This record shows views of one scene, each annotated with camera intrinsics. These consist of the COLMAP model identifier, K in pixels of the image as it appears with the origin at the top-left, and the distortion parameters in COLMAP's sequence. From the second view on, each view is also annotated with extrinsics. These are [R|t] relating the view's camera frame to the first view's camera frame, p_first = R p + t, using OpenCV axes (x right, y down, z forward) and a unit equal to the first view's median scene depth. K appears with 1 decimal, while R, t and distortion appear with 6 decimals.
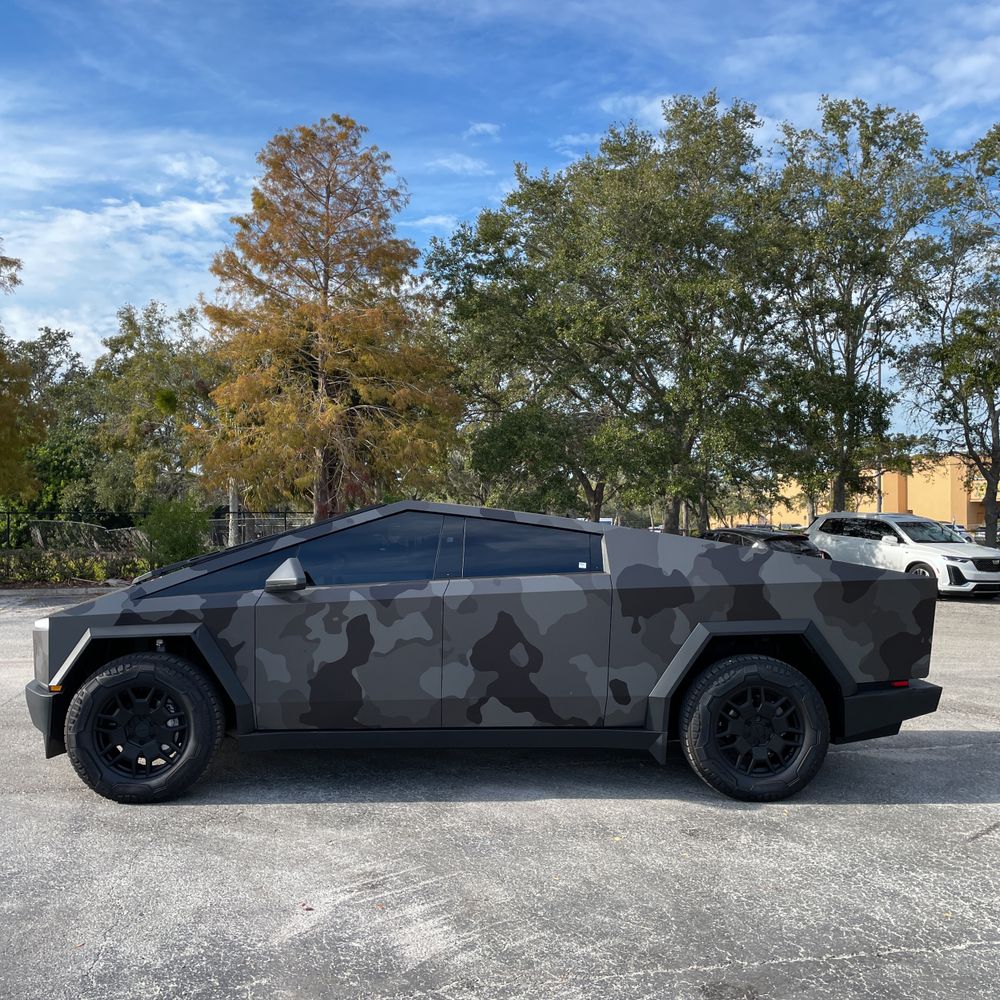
lens RADIAL K [[1005.1, 0, 499.9], [0, 1005.1, 505.0], [0, 0, 1]] dist [0.101056, -0.127085]
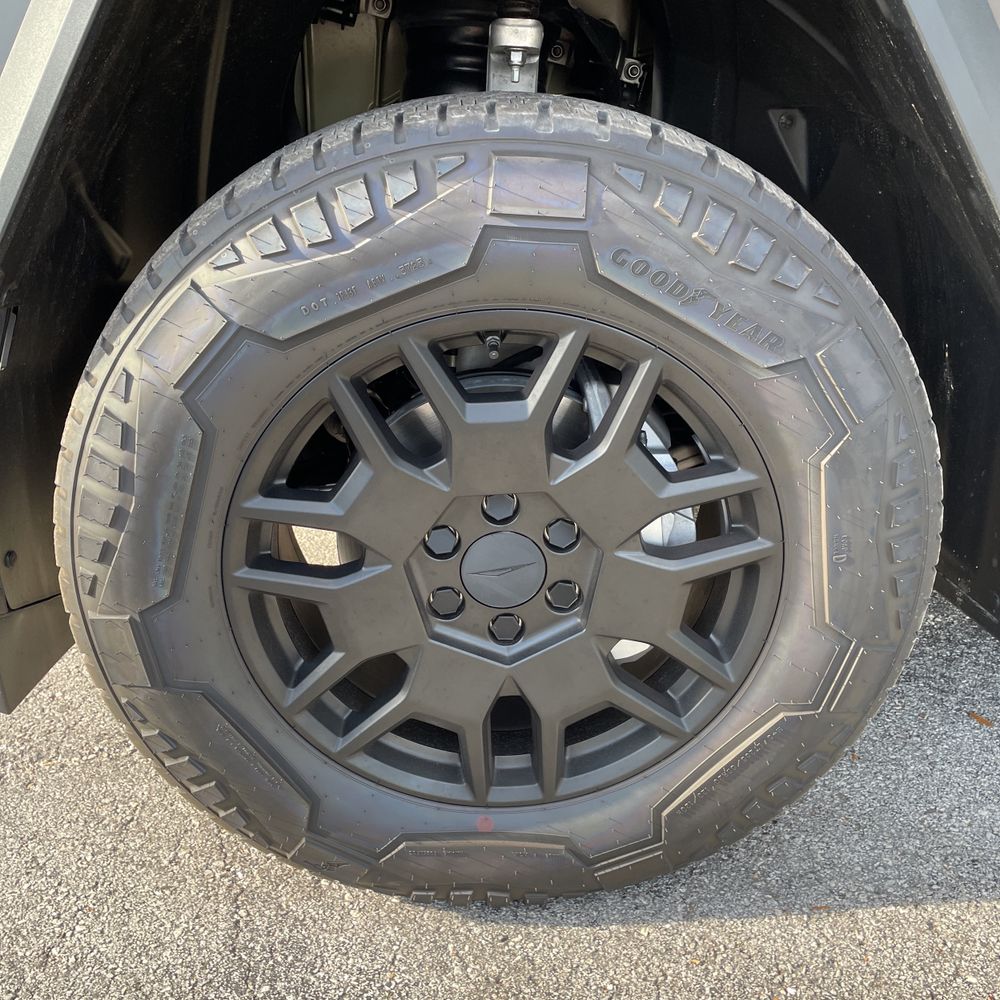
lens RADIAL K [[1005.1, 0, 499.9], [0, 1005.1, 505.0], [0, 0, 1]] dist [0.101056, -0.127085]
pose [[0.999182, -0.027613, -0.029531, -0.334817], [0.037620, 0.902535, 0.428971, 0.133305], [0.014808, -0.429731, 0.902836, 0.822213]]
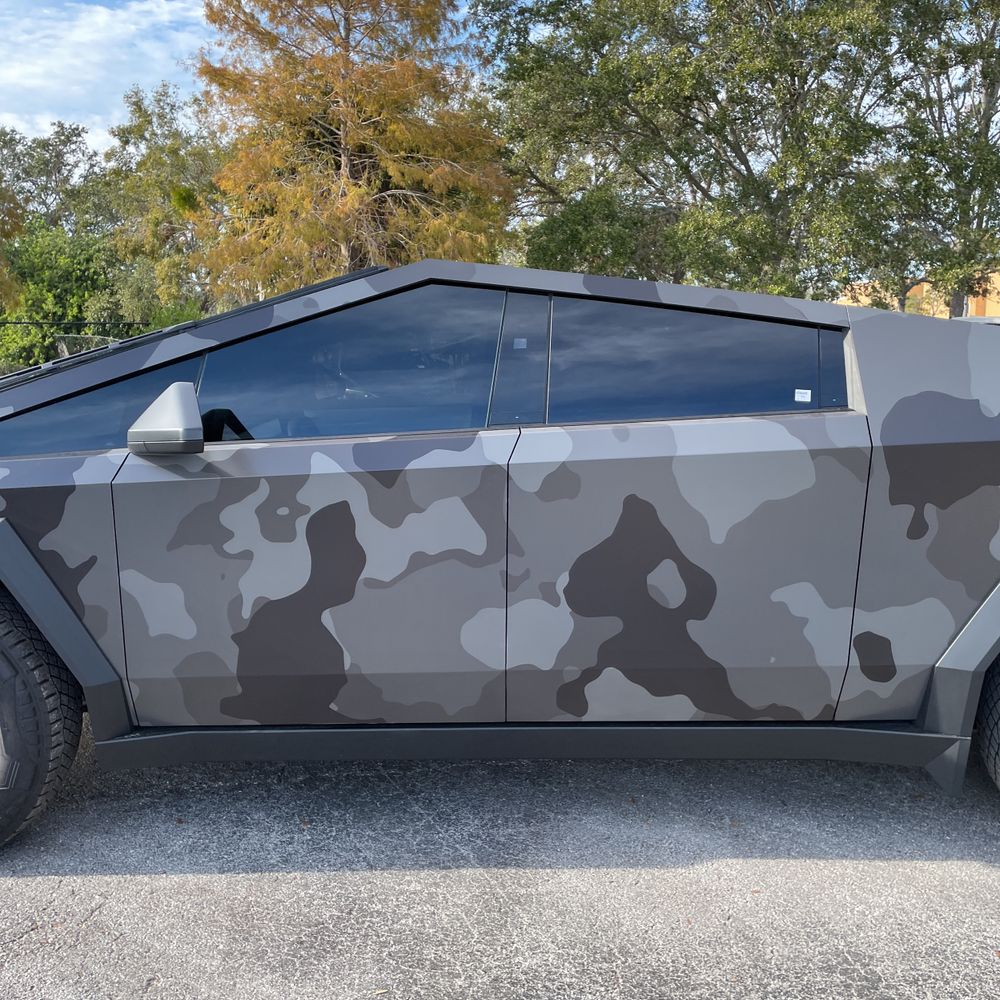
lens RADIAL K [[1000.3, 0, 503.1], [0, 1000.3, 504.1], [0, 0, 1]] dist [0.113888, -0.154474]
pose [[0.999007, 0.001702, -0.044518, -0.037218], [0.006293, 0.983860, 0.178829, 0.025115], [0.044103, -0.178931, 0.982873, 0.527688]]
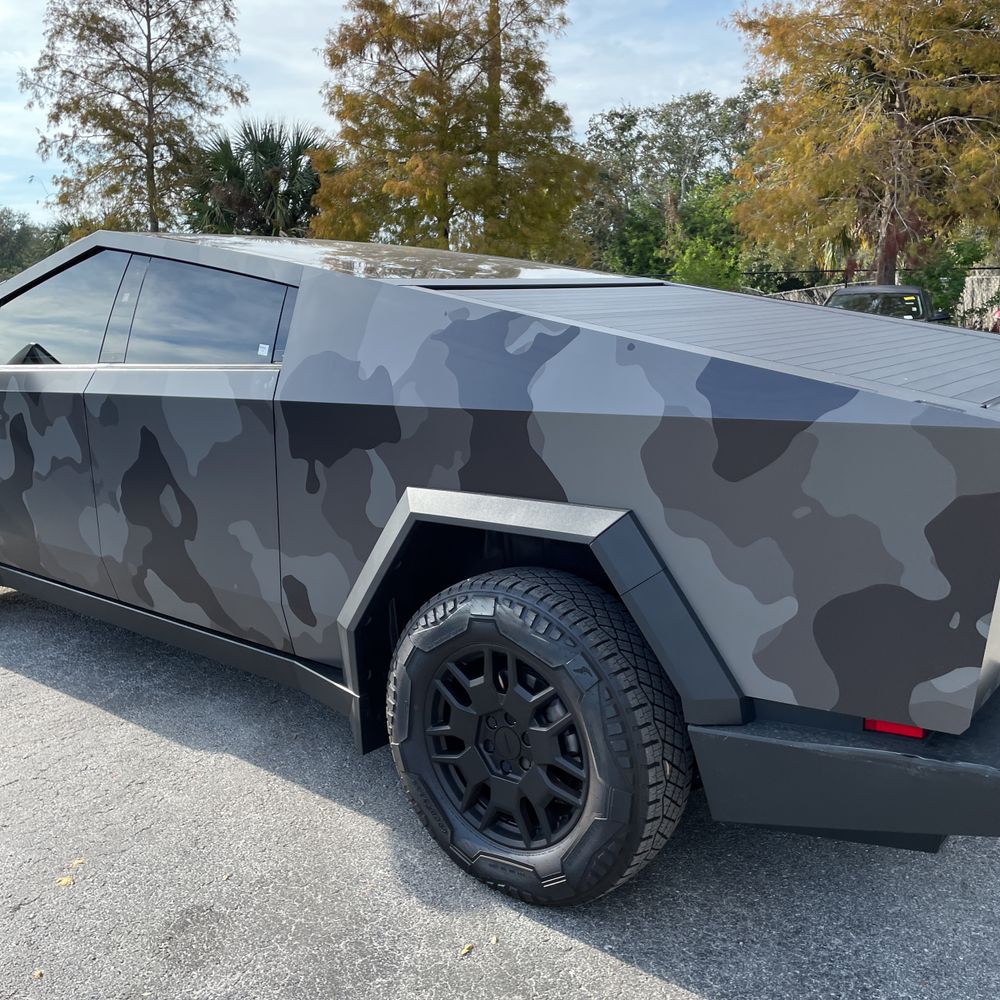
lens RADIAL K [[1007.8, 0, 500.0], [0, 1007.8, 500.0], [0, 0, 1]] dist [0.096230, -0.140404]
pose [[0.751735, 0.129101, -0.646706, 0.521546], [0.017195, 0.976480, 0.214921, 0.025994], [0.659242, -0.172684, 0.731834, 0.697439]]
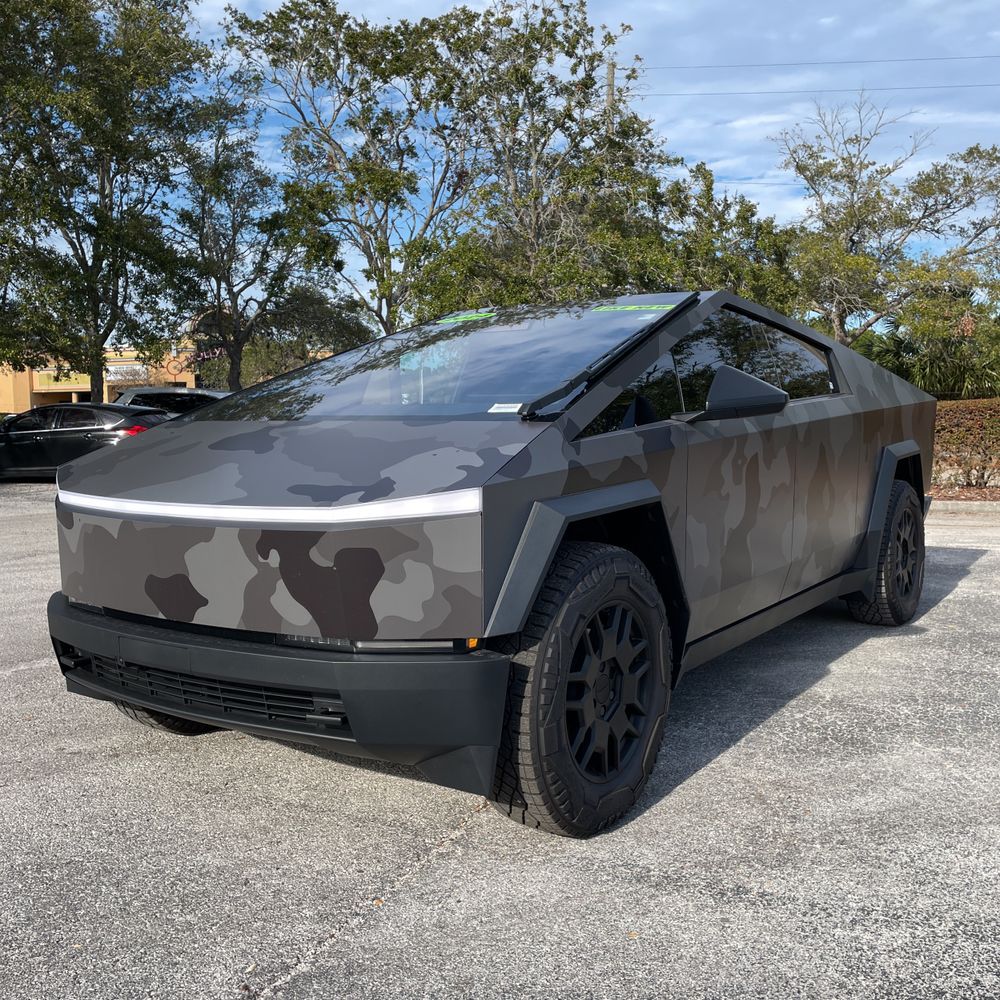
lens RADIAL K [[993.1, 0, 504.3], [0, 993.1, 477.1], [0, 0, 1]] dist [0.088991, -0.123184]
pose [[0.620028, -0.063355, 0.782018, -0.749099], [-0.000326, 0.996714, 0.081007, 0.068879], [-0.784580, -0.050482, 0.617969, 0.703707]]
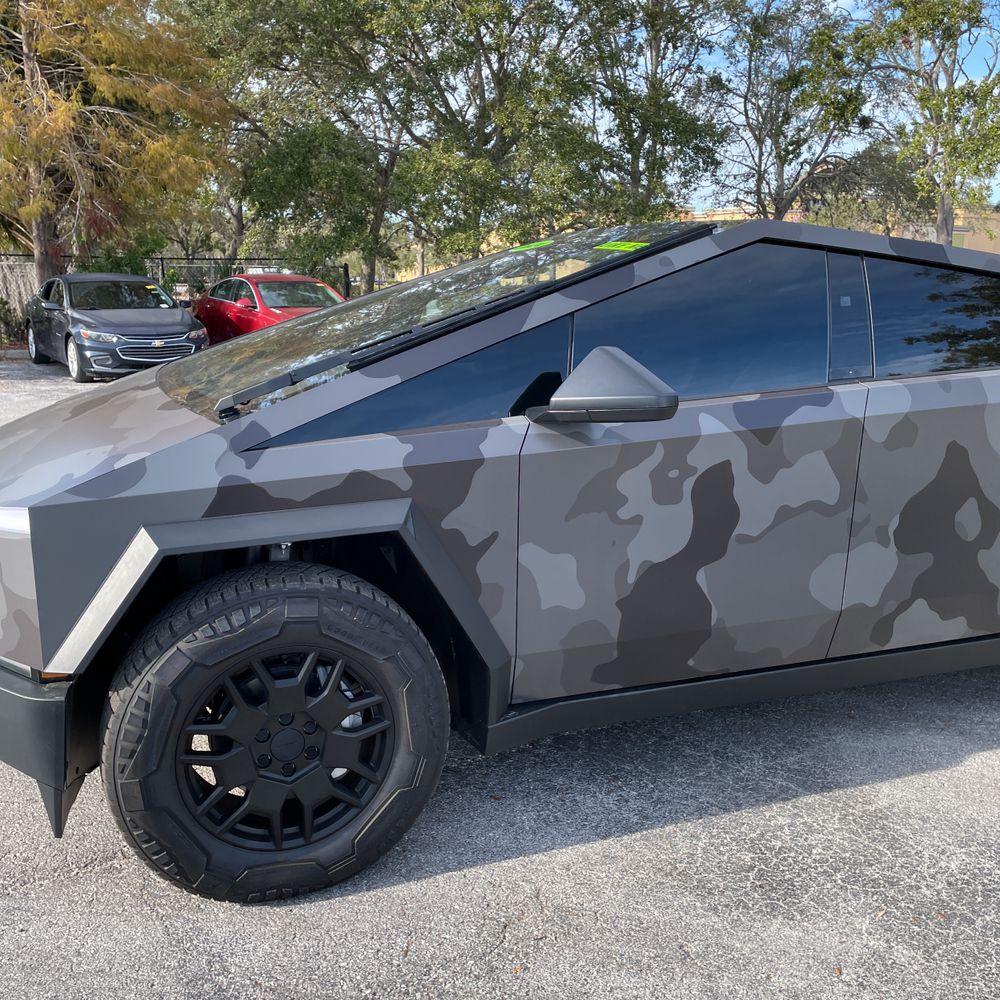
lens RADIAL K [[998.5, 0, 494.8], [0, 998.5, 496.6], [0, 0, 1]] dist [0.127384, -0.169186]
pose [[0.951585, -0.060154, 0.301443, -0.377950], [-0.011181, 0.973242, 0.229512, 0.015761], [-0.307183, -0.221771, 0.925449, 0.573726]]
